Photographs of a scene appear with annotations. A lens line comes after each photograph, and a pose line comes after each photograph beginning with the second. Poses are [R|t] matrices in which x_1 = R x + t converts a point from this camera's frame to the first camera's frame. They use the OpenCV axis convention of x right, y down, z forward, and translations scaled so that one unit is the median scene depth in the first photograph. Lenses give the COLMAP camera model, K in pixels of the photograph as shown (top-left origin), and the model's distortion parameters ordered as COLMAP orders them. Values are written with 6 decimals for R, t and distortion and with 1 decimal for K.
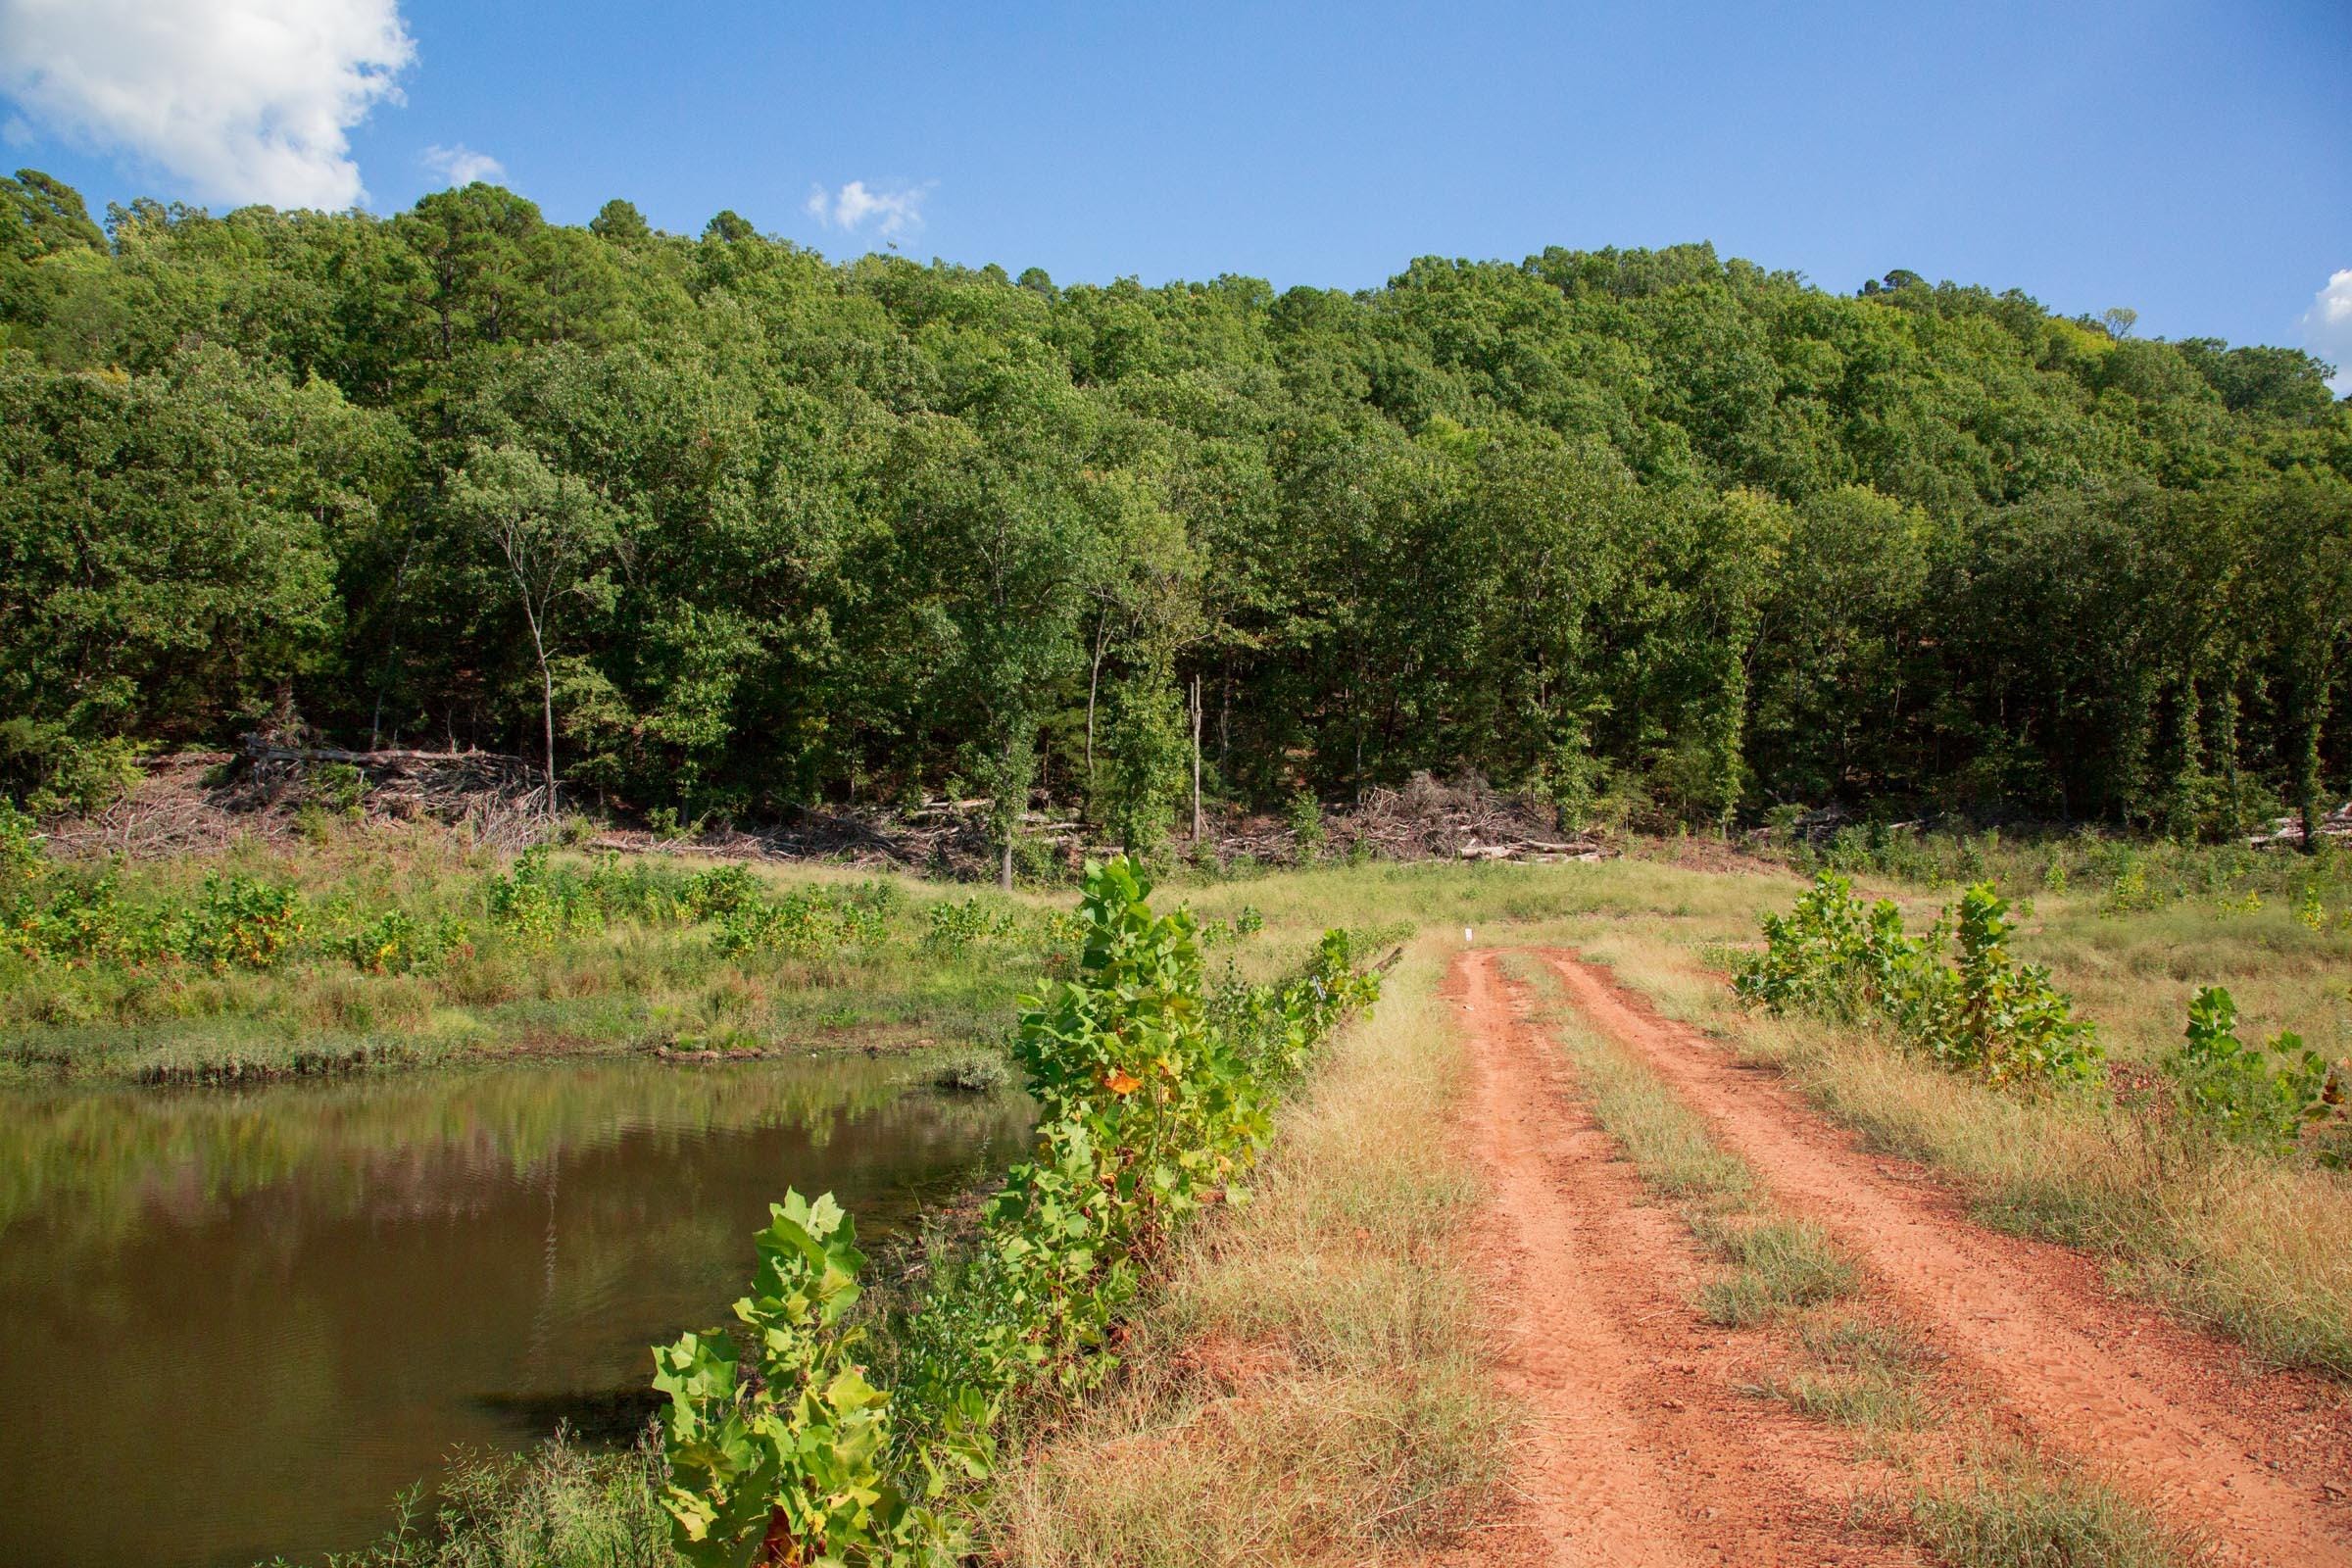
lens RADIAL K [[1627.4, 0, 1188.3], [0, 1627.4, 803.0], [0, 0, 1]] dist [-0.120476, 0.071448]
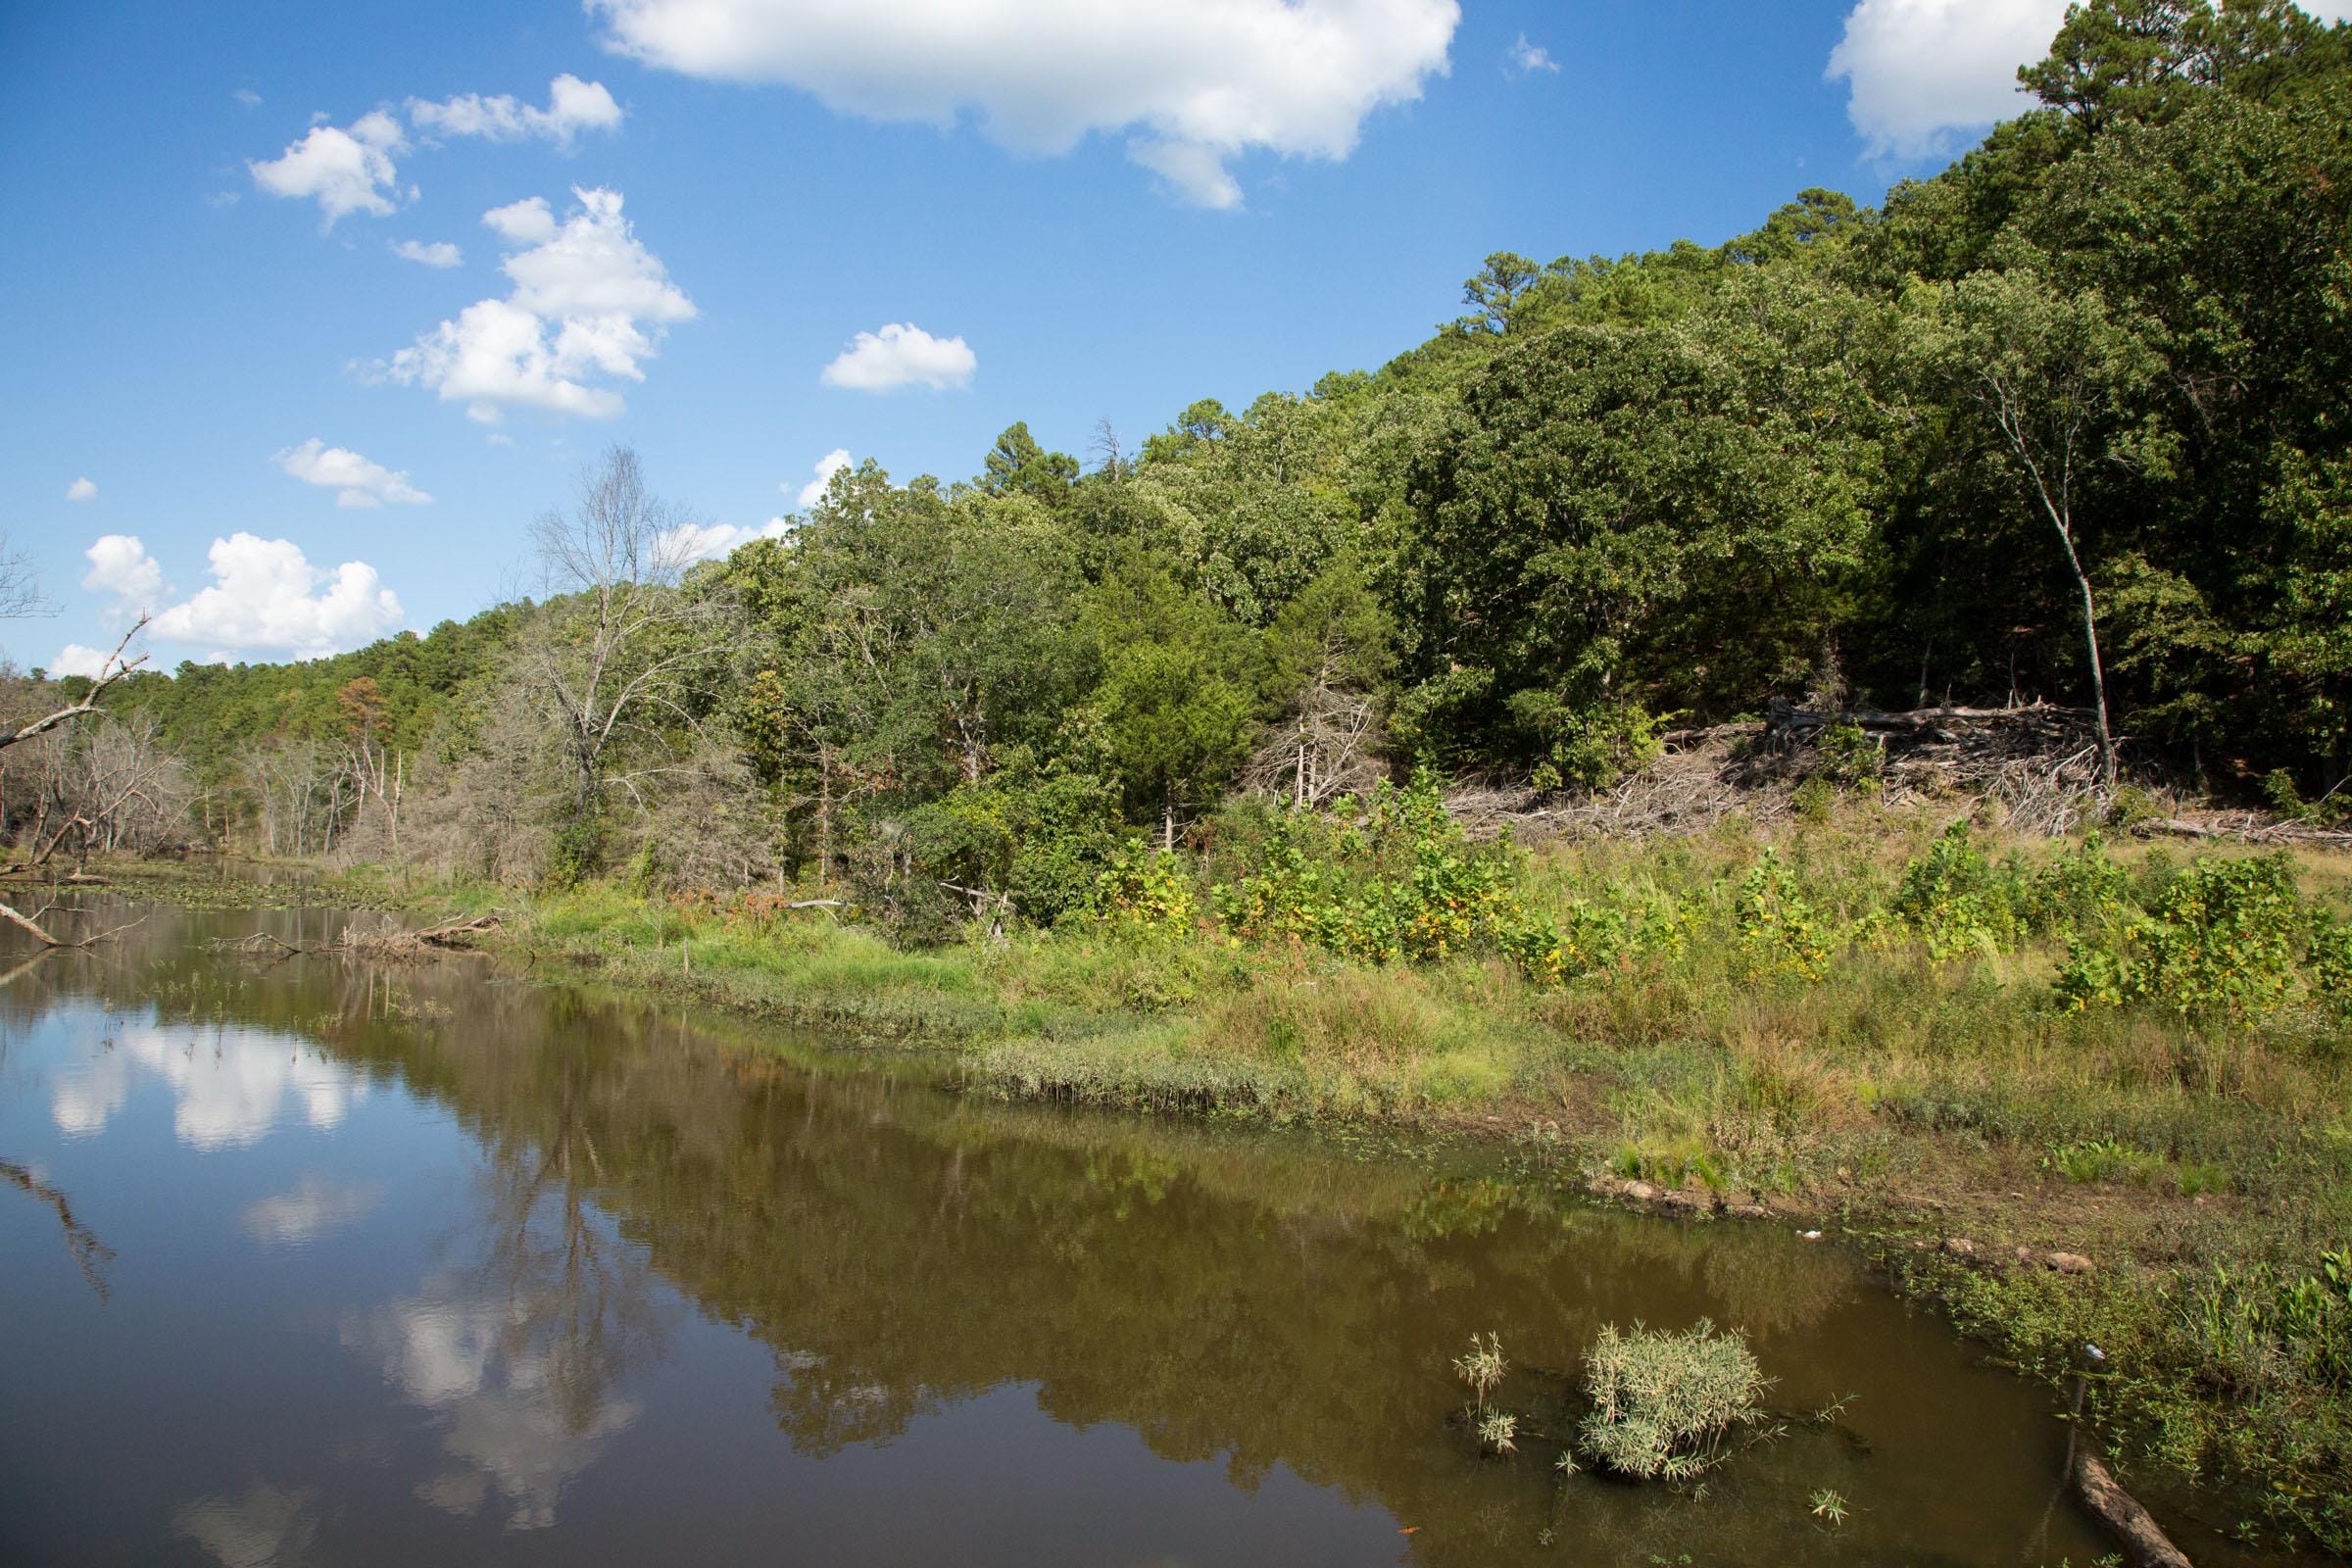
lens RADIAL K [[1627.4, 0, 1187.4], [0, 1627.4, 794.8], [0, 0, 1]] dist [-0.120476, 0.071448]
pose [[0.418637, -0.013275, -0.908057, 0.059214], [0.002674, 0.999907, -0.013385, 0.019369], [0.908150, 0.003176, 0.418634, 0.337741]]
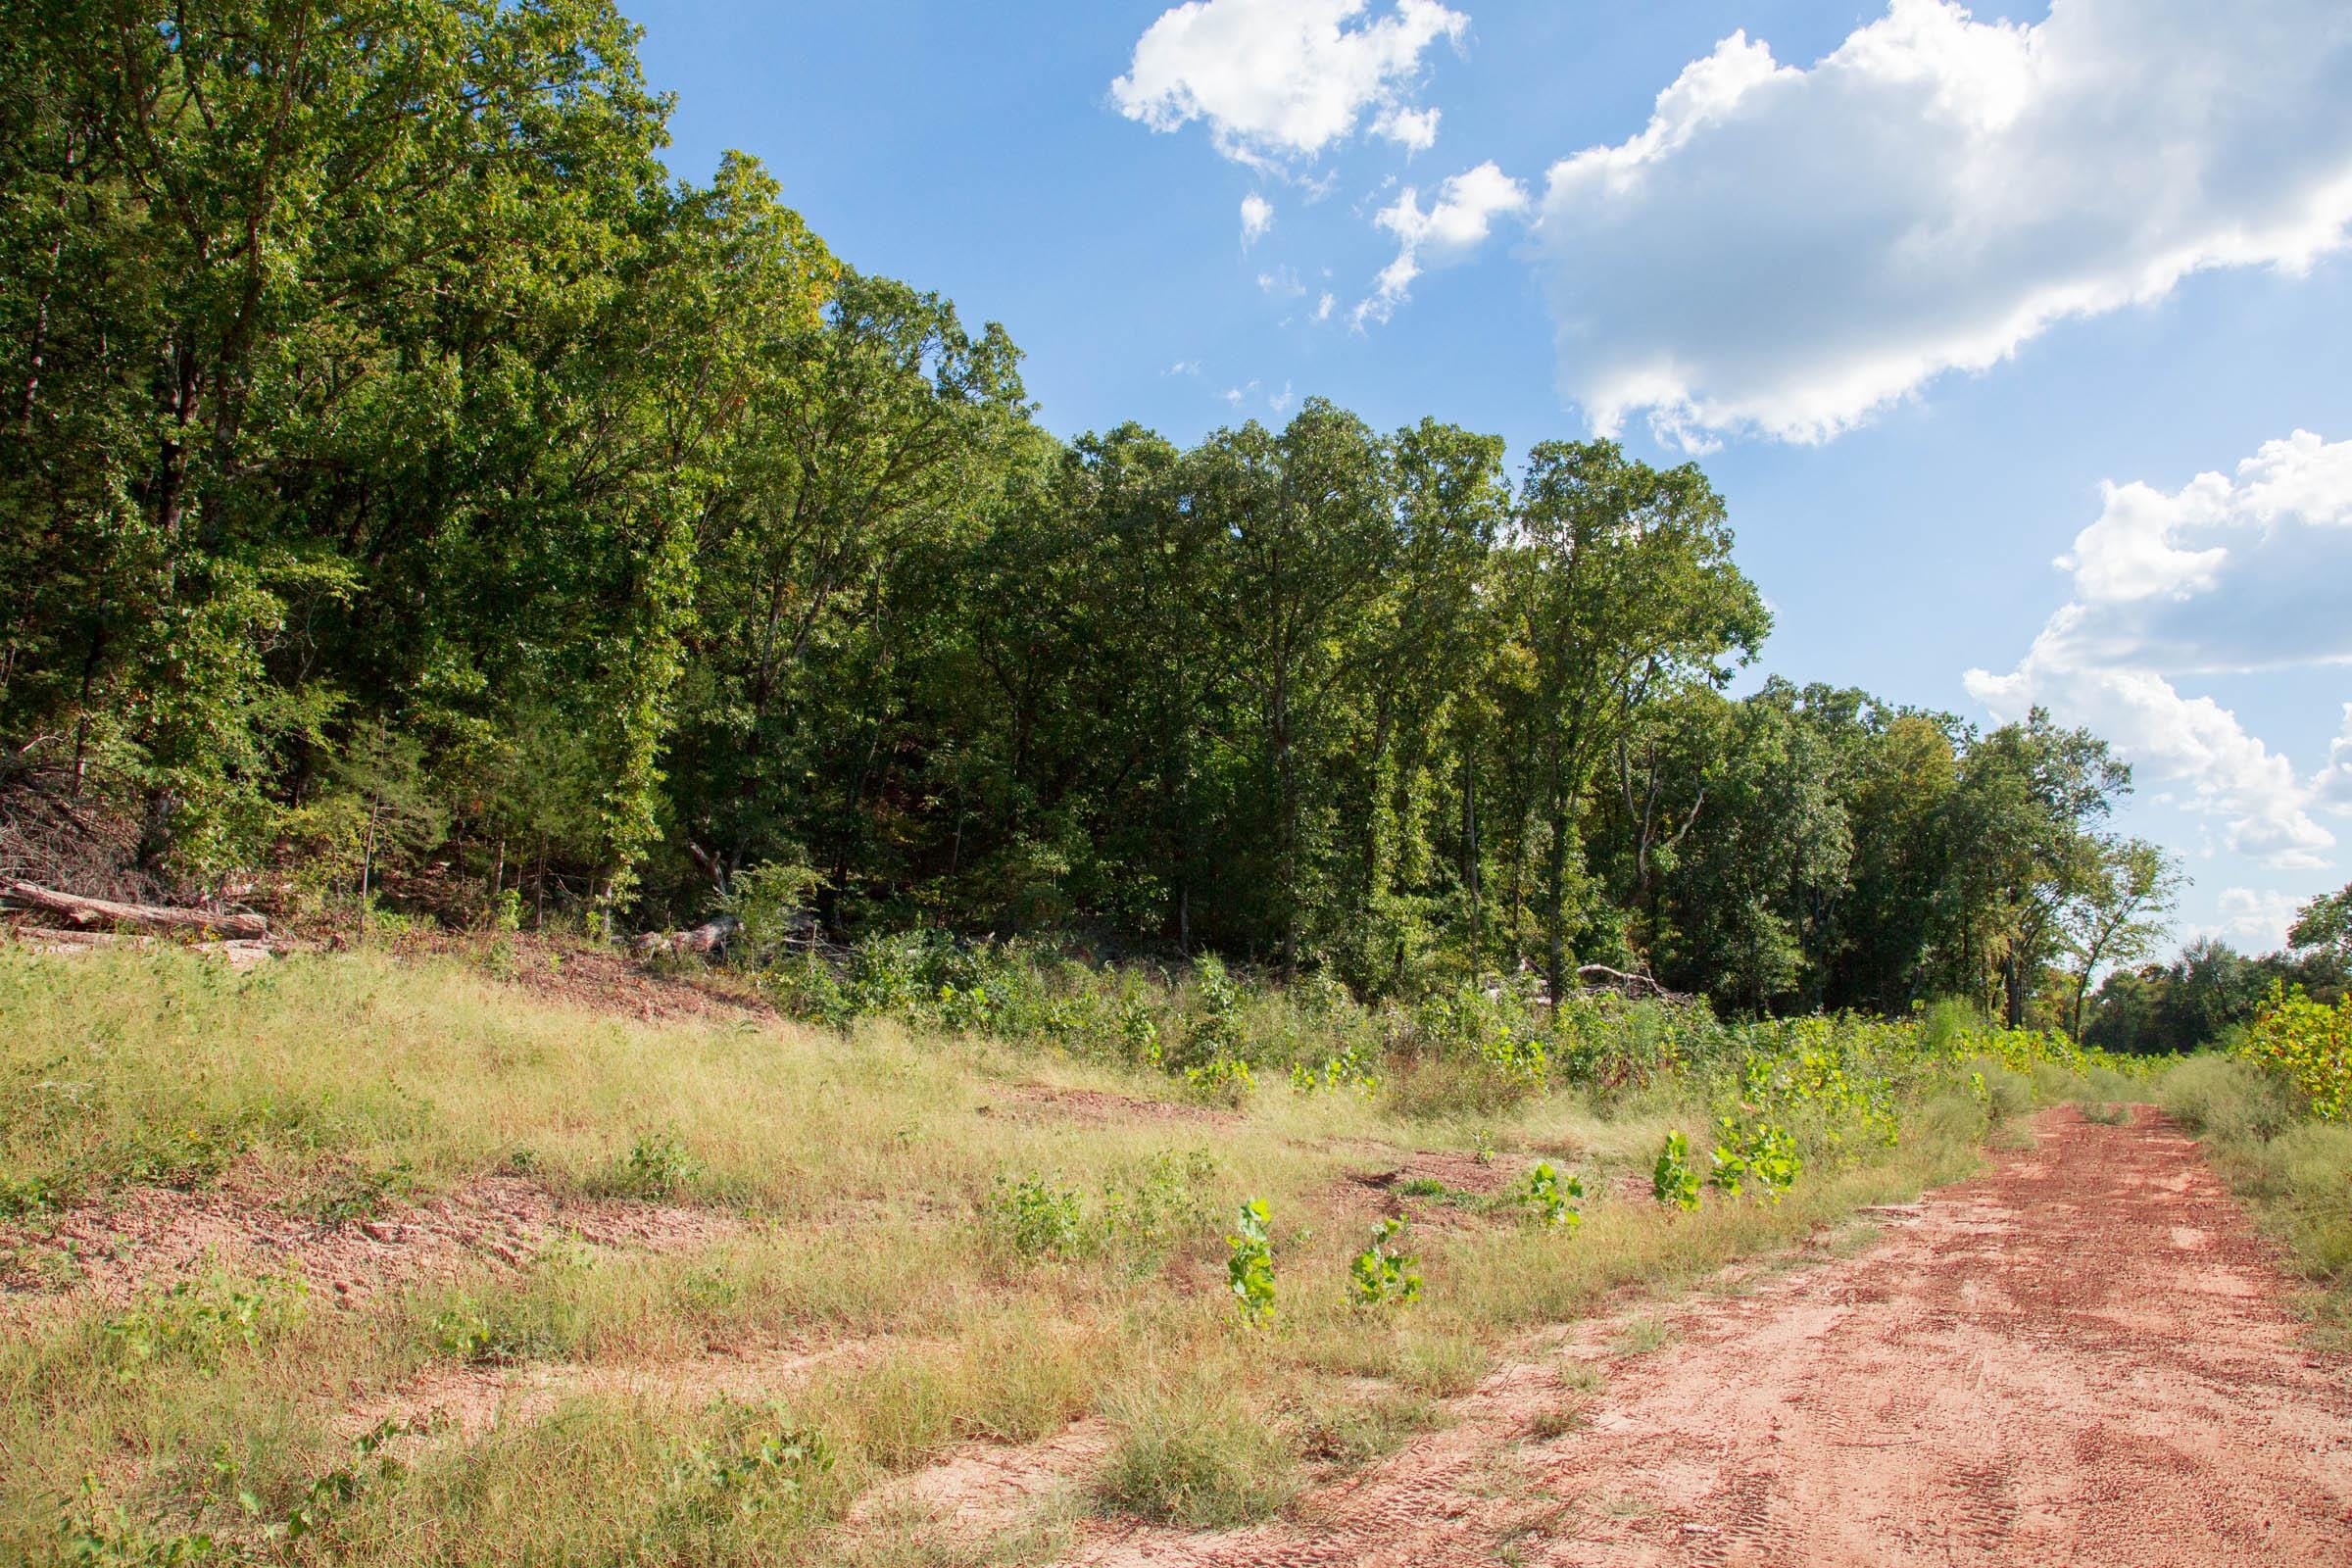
lens RADIAL K [[1627.4, 0, 1169.1], [0, 1627.4, 794.5], [0, 0, 1]] dist [-0.120476, 0.071448]
pose [[0.724497, 0.130436, 0.676824, 0.201045], [-0.054375, 0.989687, -0.132526, 0.039972], [-0.687130, 0.059212, 0.724118, 0.777968]]
